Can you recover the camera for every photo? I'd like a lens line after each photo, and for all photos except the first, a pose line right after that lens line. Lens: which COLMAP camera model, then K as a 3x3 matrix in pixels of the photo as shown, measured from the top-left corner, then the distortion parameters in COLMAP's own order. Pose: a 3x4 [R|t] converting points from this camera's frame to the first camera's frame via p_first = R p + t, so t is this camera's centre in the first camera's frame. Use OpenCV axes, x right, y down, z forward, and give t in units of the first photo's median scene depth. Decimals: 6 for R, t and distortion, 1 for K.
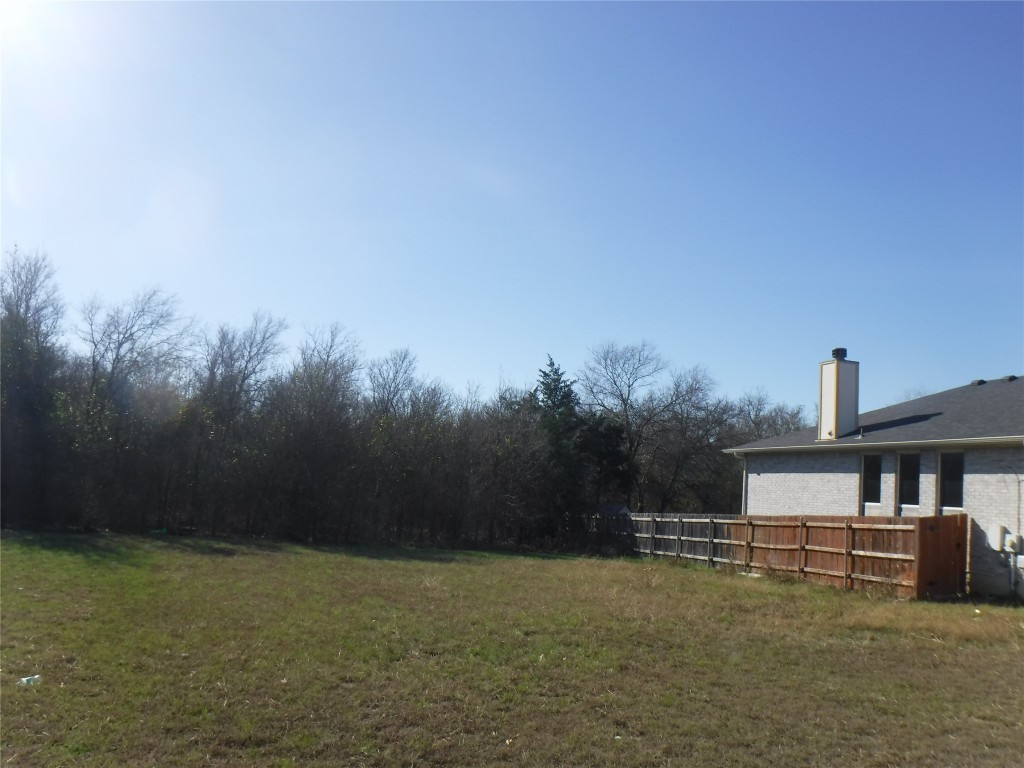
lens RADIAL K [[894.8, 0, 511.2], [0, 894.8, 383.3], [0, 0, 1]] dist [-0.071742, 0.010340]
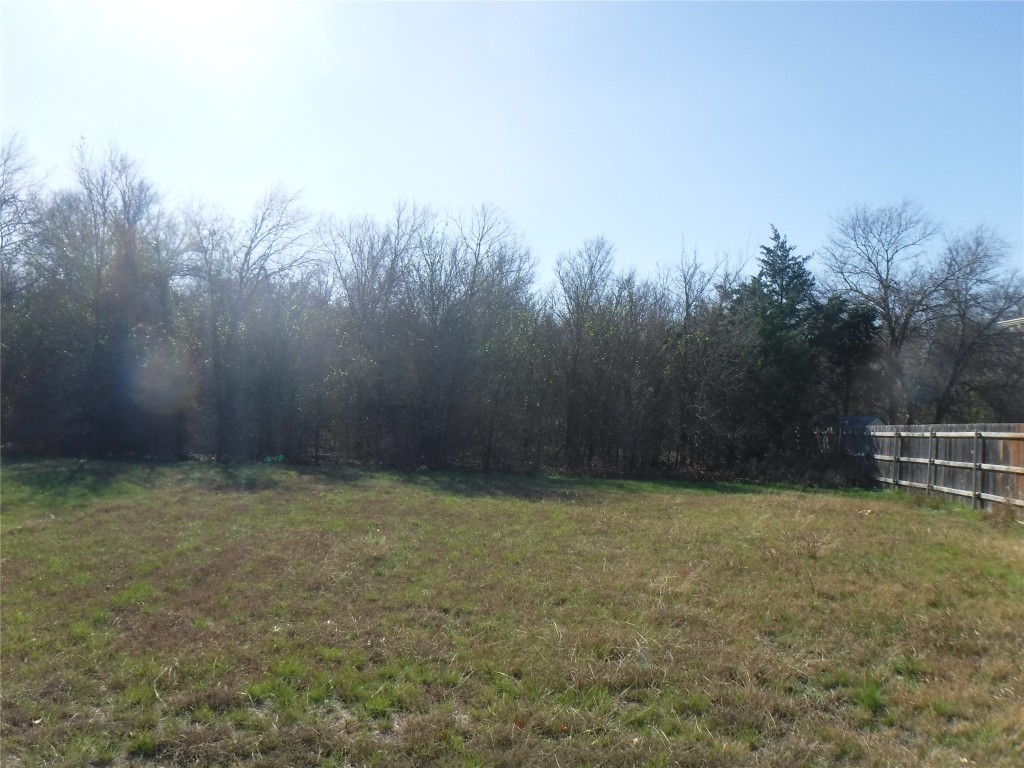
lens RADIAL K [[894.8, 0, 513.1], [0, 894.8, 385.6], [0, 0, 1]] dist [-0.071742, 0.010340]
pose [[0.948182, -0.035959, -0.315685, 0.077668], [0.064189, 0.994767, 0.079483, 0.035450], [0.311175, -0.095628, 0.945529, 0.224285]]
